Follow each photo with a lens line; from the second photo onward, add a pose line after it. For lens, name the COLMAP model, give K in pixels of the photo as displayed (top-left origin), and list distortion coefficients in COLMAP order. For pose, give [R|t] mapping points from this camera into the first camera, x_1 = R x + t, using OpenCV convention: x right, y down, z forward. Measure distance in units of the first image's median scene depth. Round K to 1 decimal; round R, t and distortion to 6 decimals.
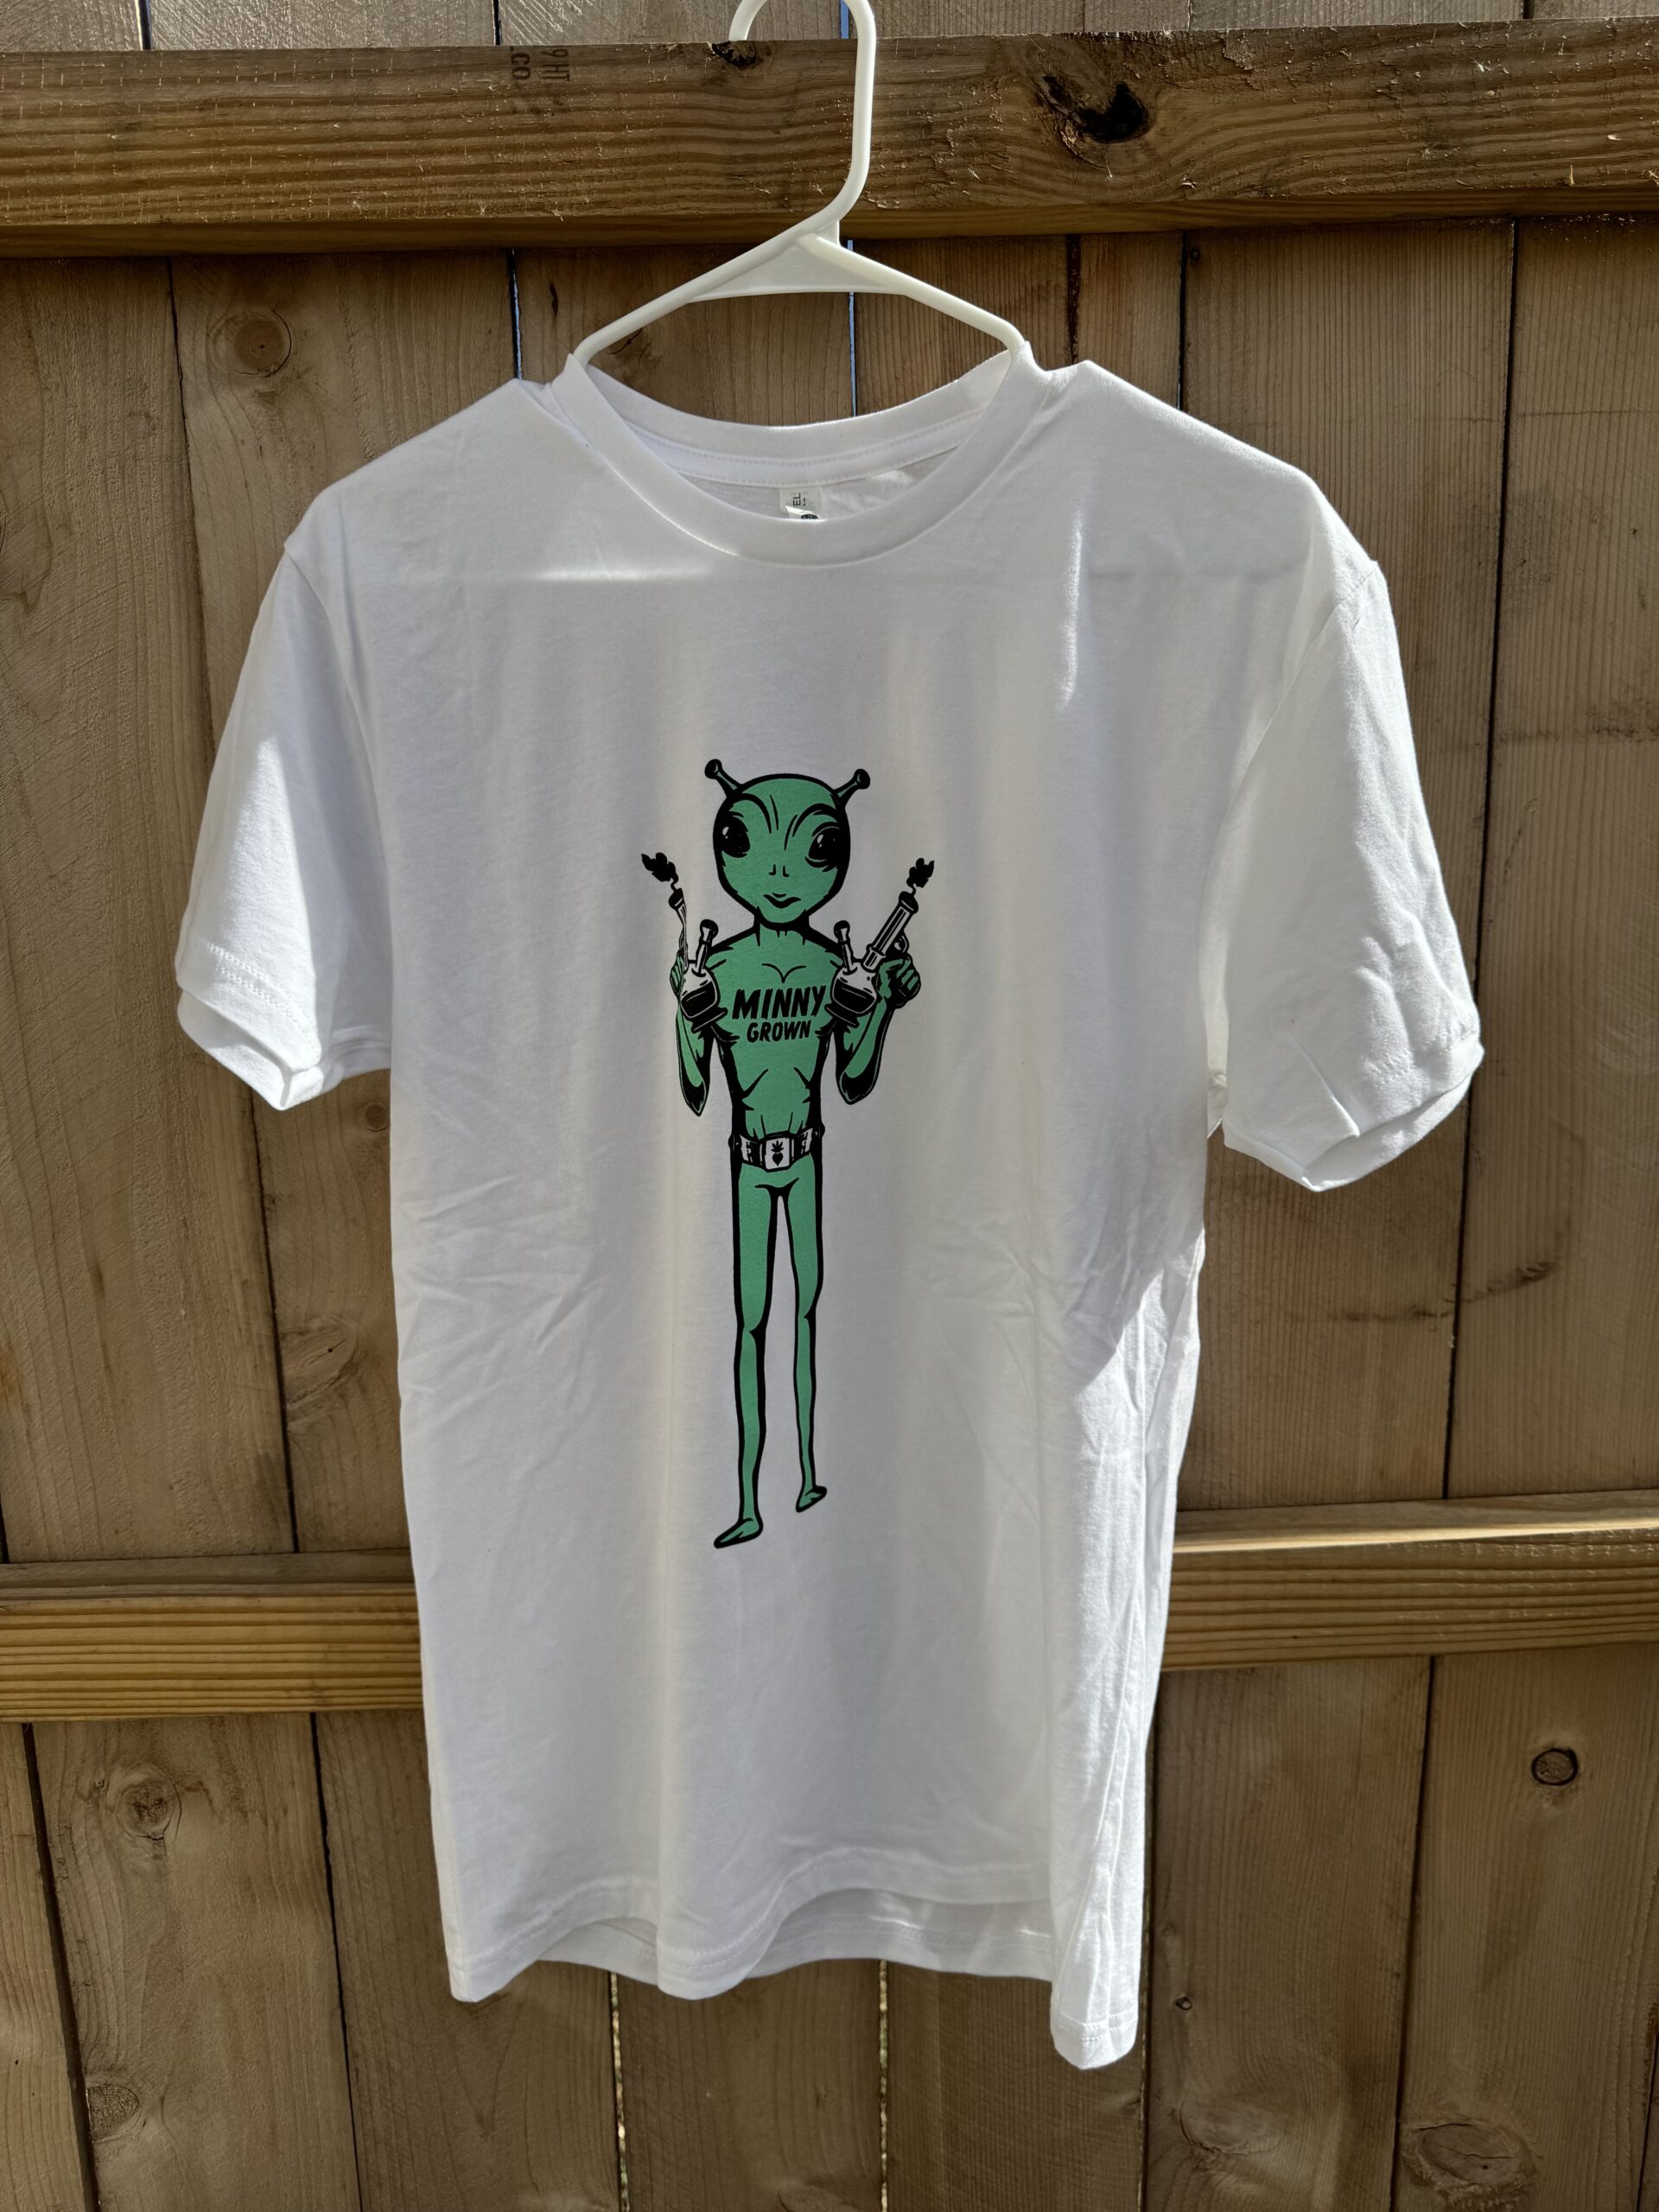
lens RADIAL K [[1670.9, 0, 843.2], [0, 1670.9, 1100.3], [0, 0, 1]] dist [-0.013450, 0.000484]
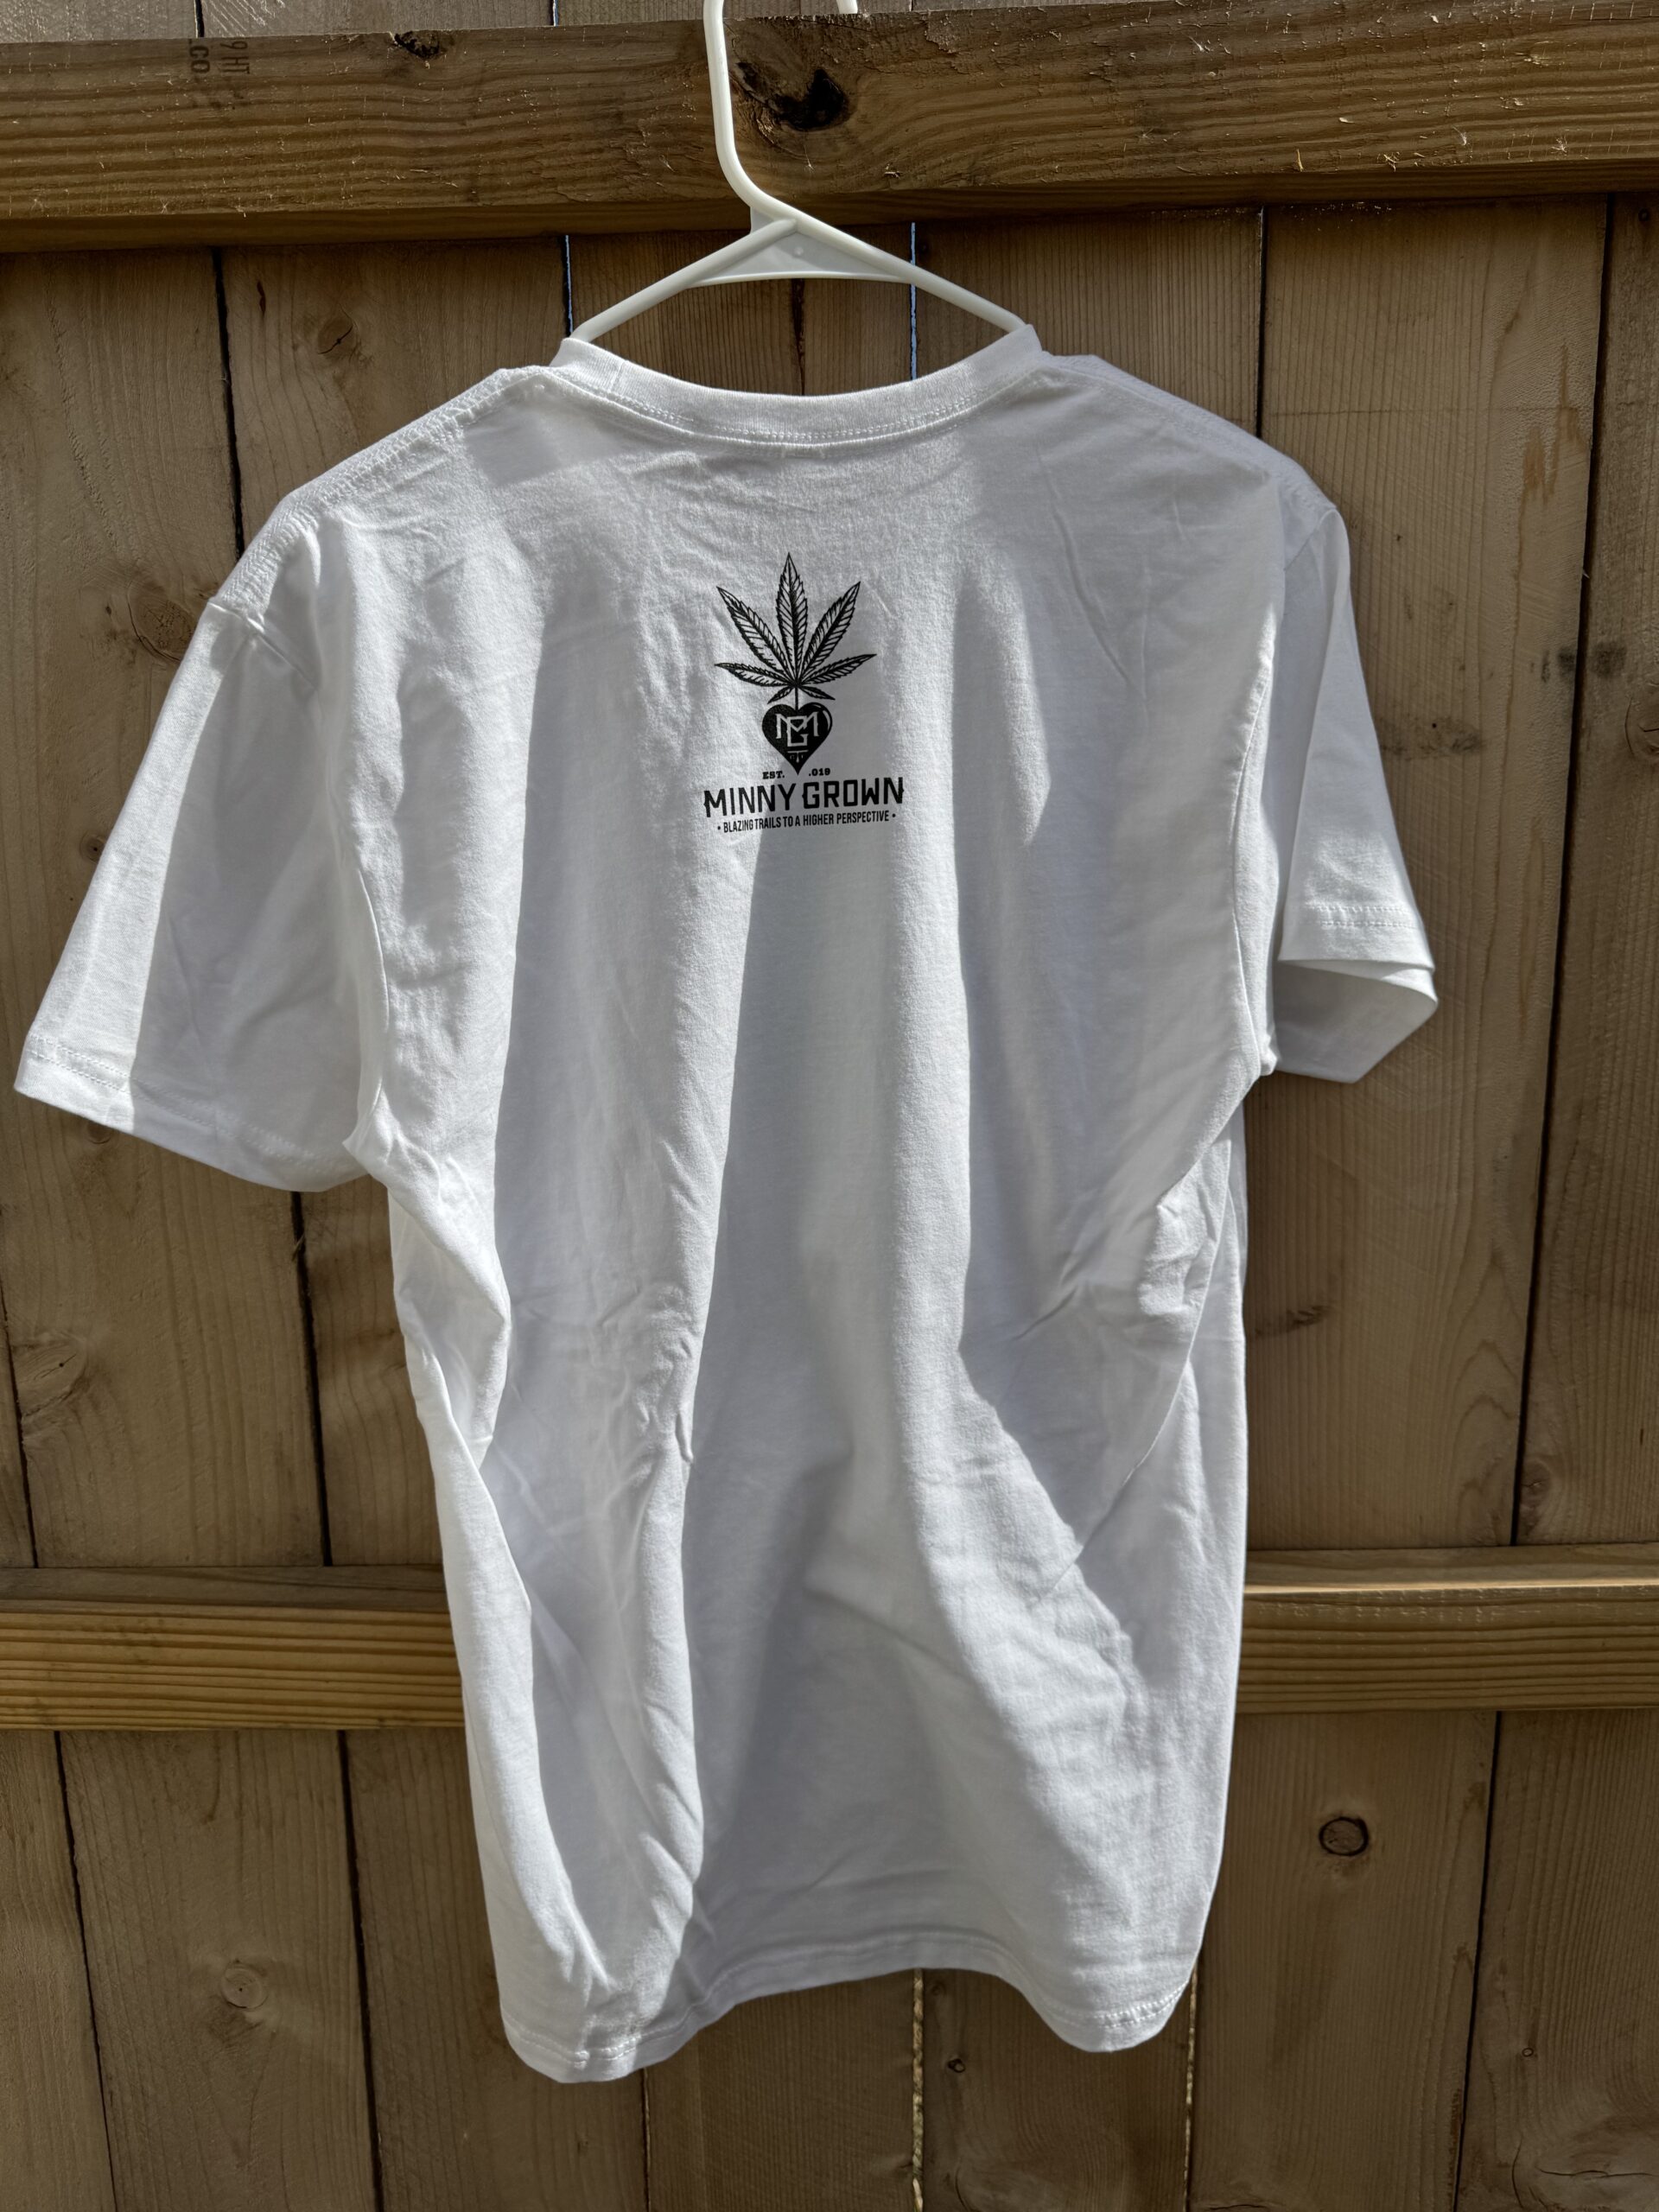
lens RADIAL K [[1670.9, 0, 852.1], [0, 1670.9, 1100.1], [0, 0, 1]] dist [-0.013450, 0.000484]
pose [[0.998668, 0.019374, -0.047816, 0.240209], [-0.019579, 0.999801, -0.003837, -0.013741], [0.047732, 0.004768, 0.998849, 0.045294]]
